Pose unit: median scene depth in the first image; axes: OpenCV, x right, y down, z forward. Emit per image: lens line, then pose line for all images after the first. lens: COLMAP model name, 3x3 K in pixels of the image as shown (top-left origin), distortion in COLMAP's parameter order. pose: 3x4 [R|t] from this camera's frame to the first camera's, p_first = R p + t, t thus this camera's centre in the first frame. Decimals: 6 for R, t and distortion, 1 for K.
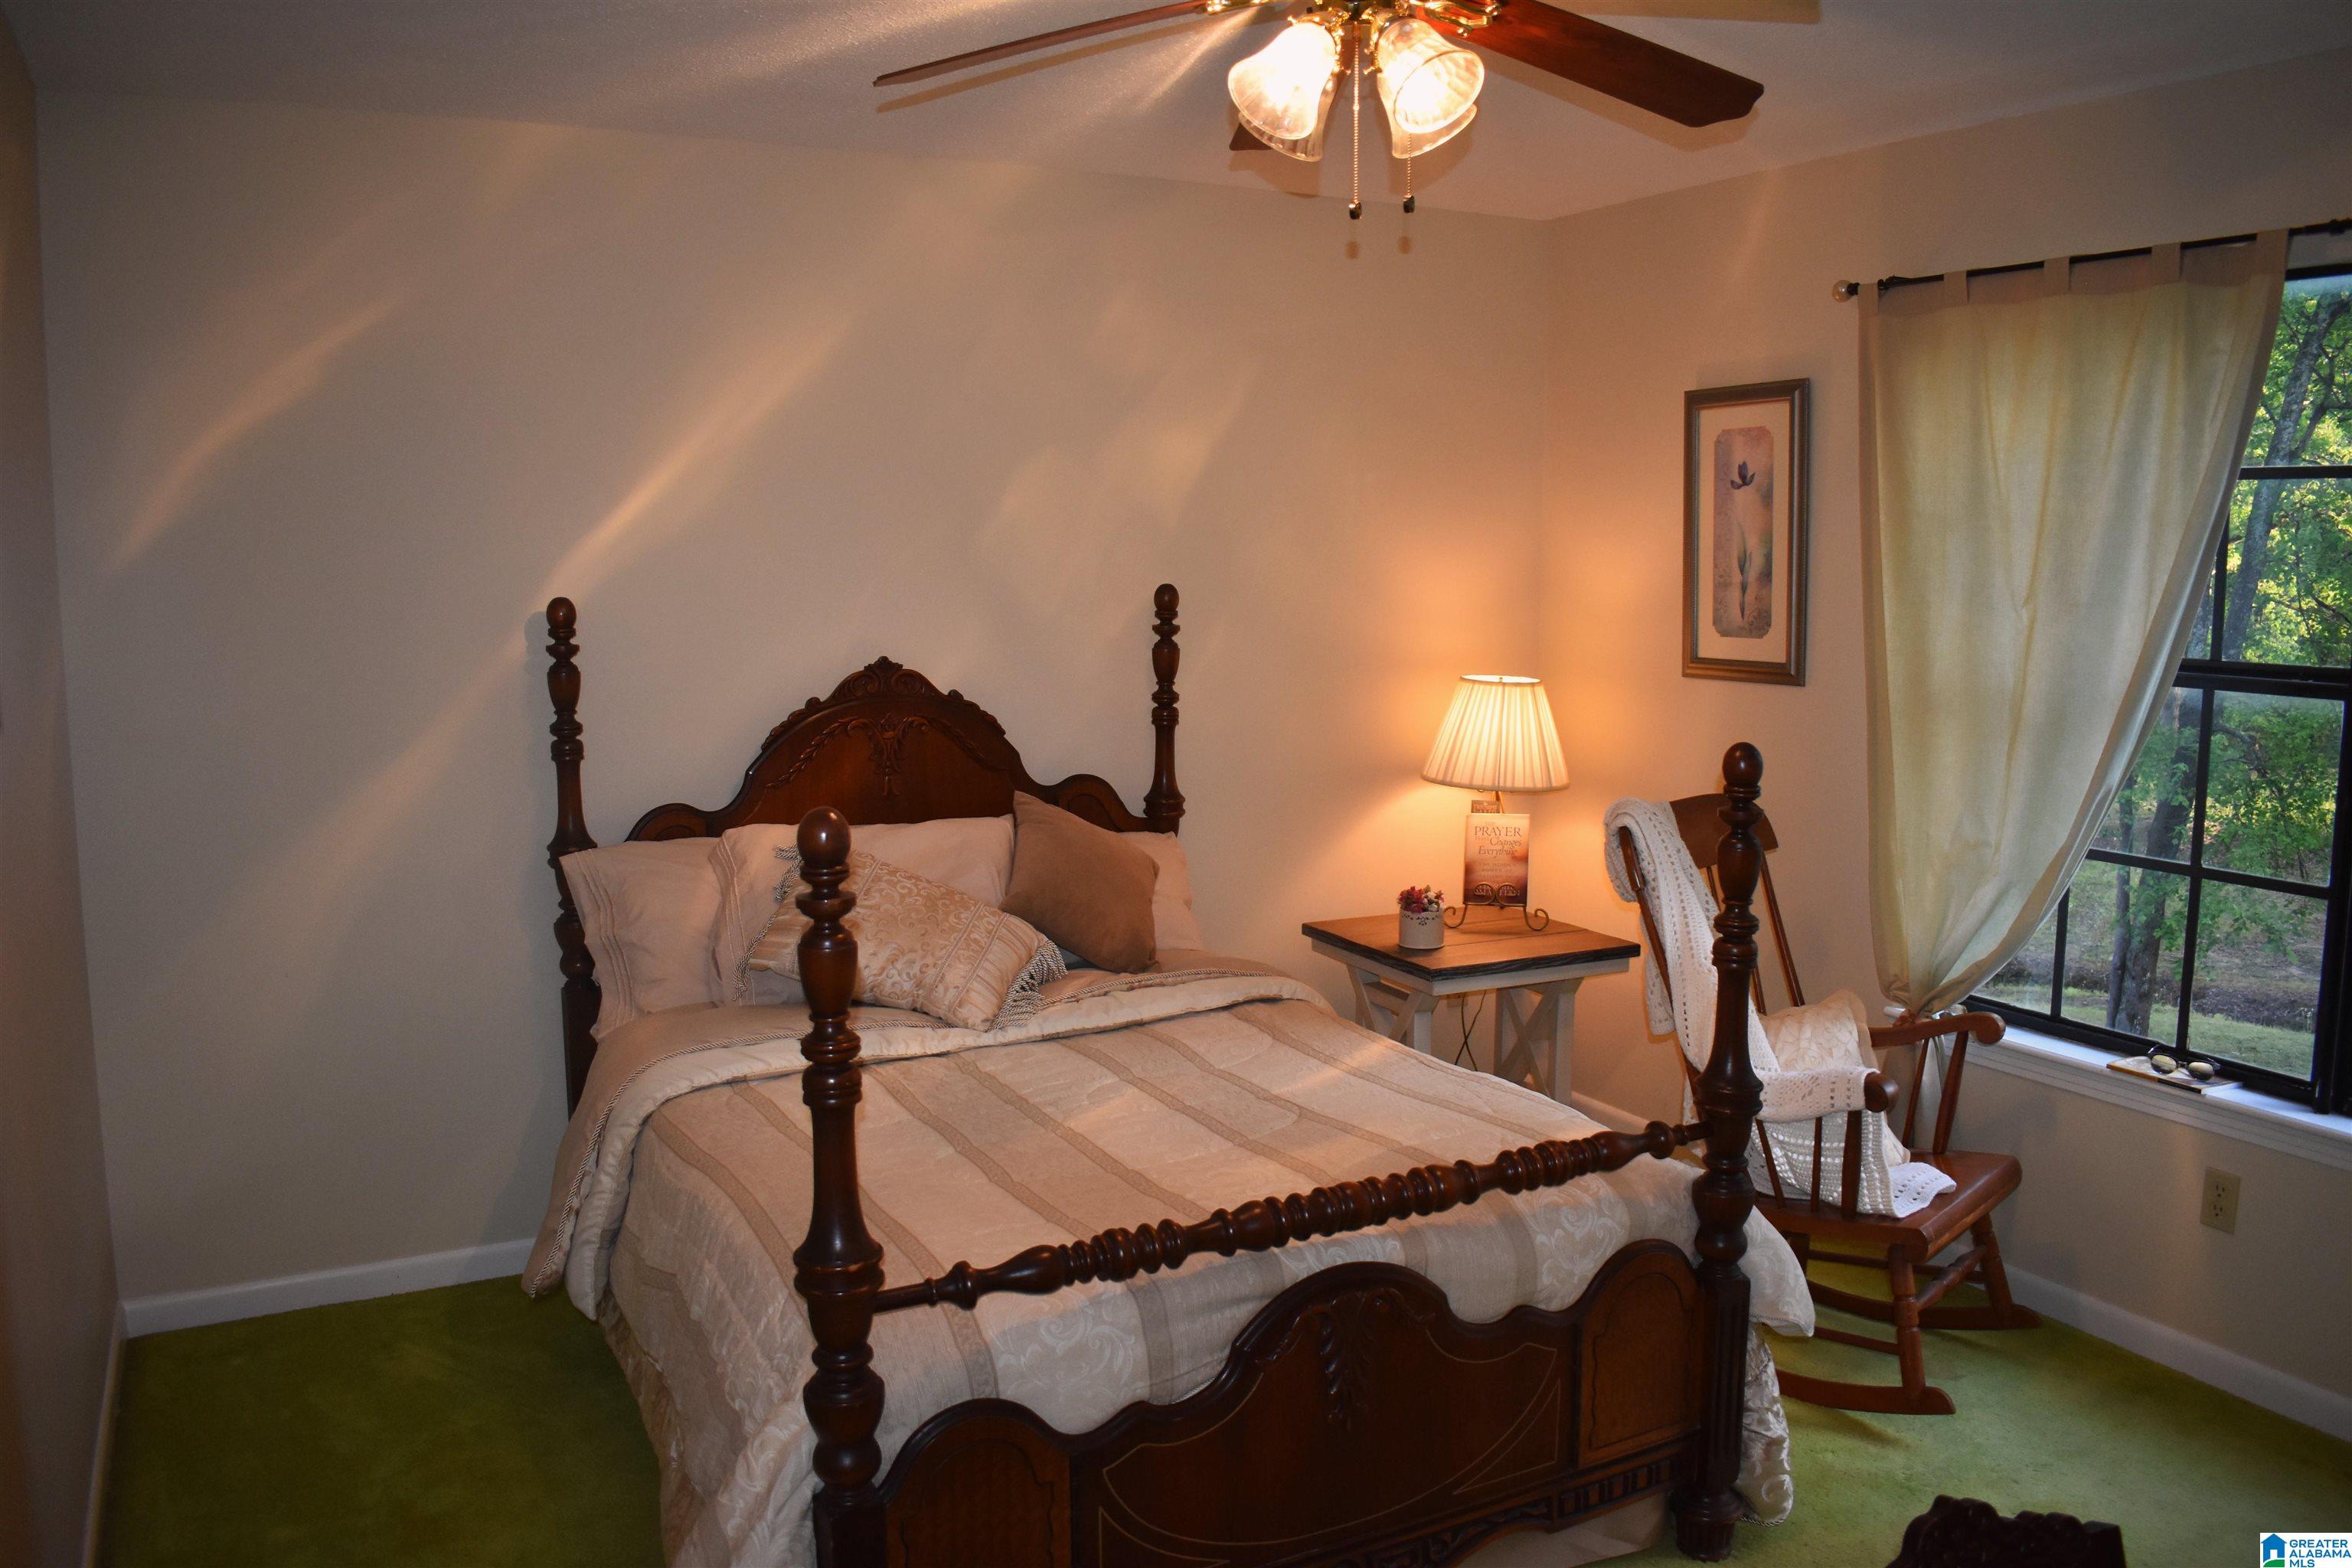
lens RADIAL K [[1853.1, 0, 1176.0], [0, 1853.1, 784.0], [0, 0, 1]] dist [-0.100029, 0.007236]
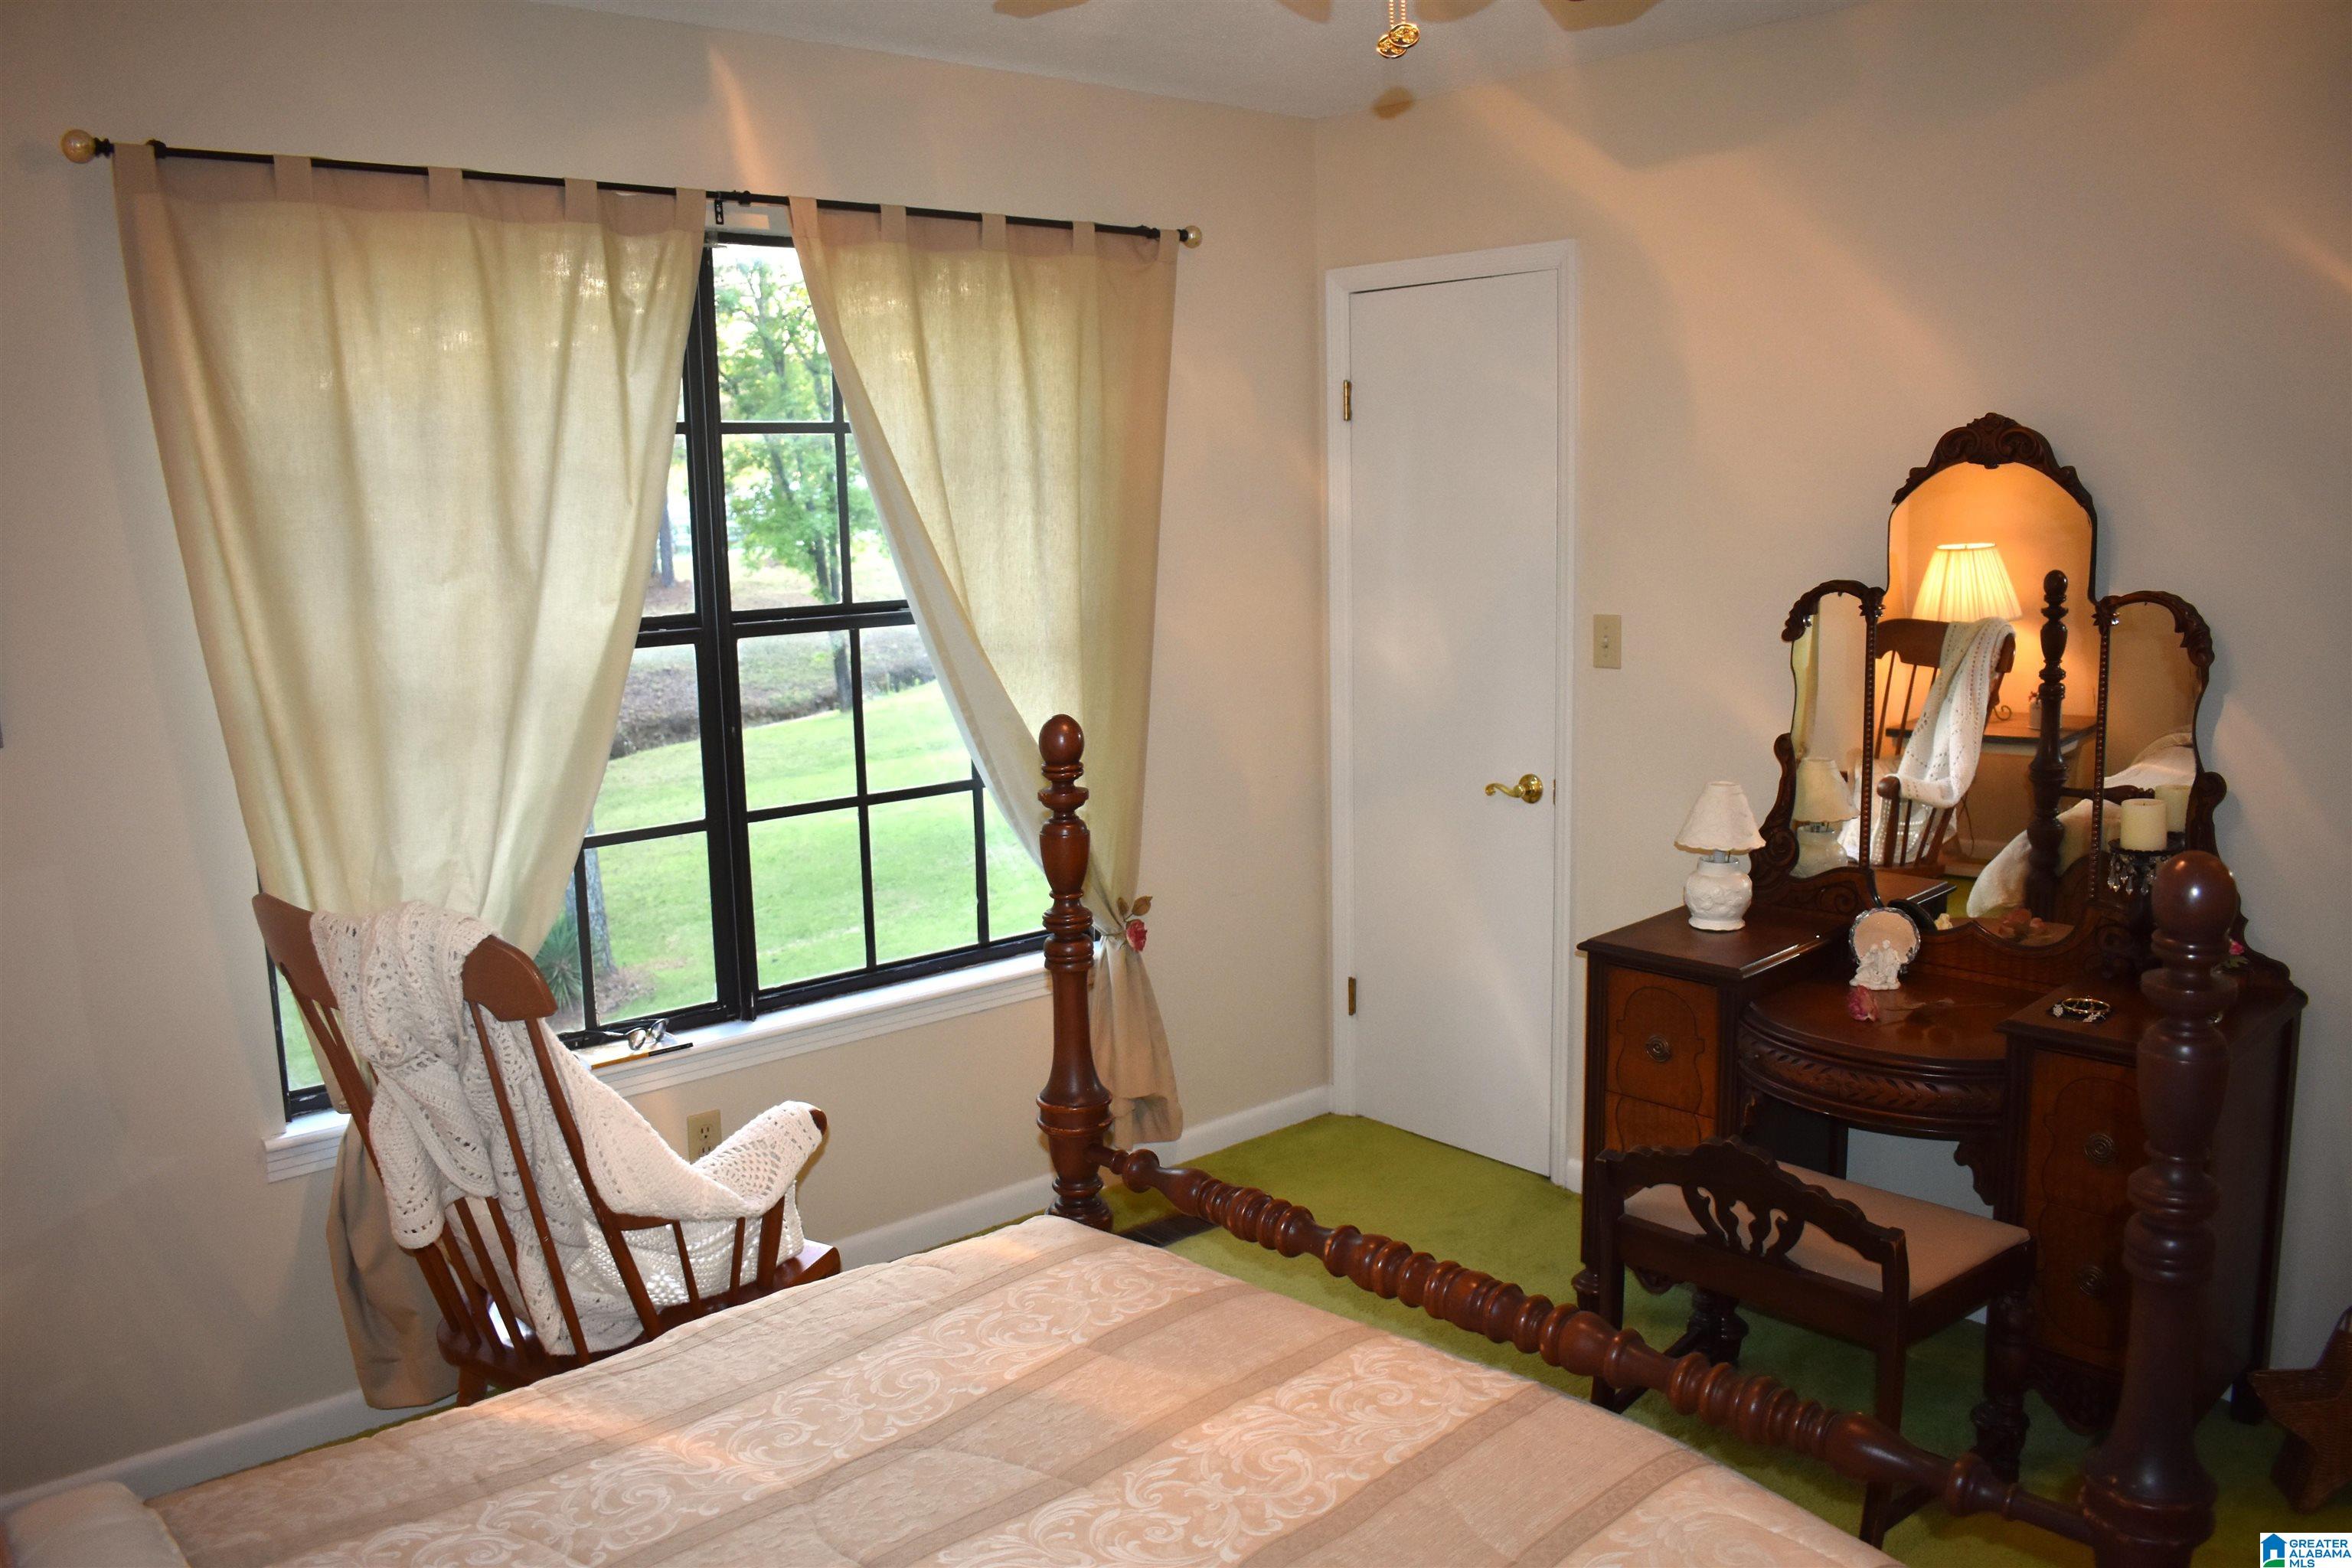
lens RADIAL K [[1853.1, 0, 1176.0], [0, 1853.1, 784.0], [0, 0, 1]] dist [-0.100029, 0.007236]
pose [[-0.248255, -0.163098, 0.954866, -0.490947], [0.131089, 0.971000, 0.199936, -0.146259], [-0.959784, 0.174807, -0.219676, 0.978917]]
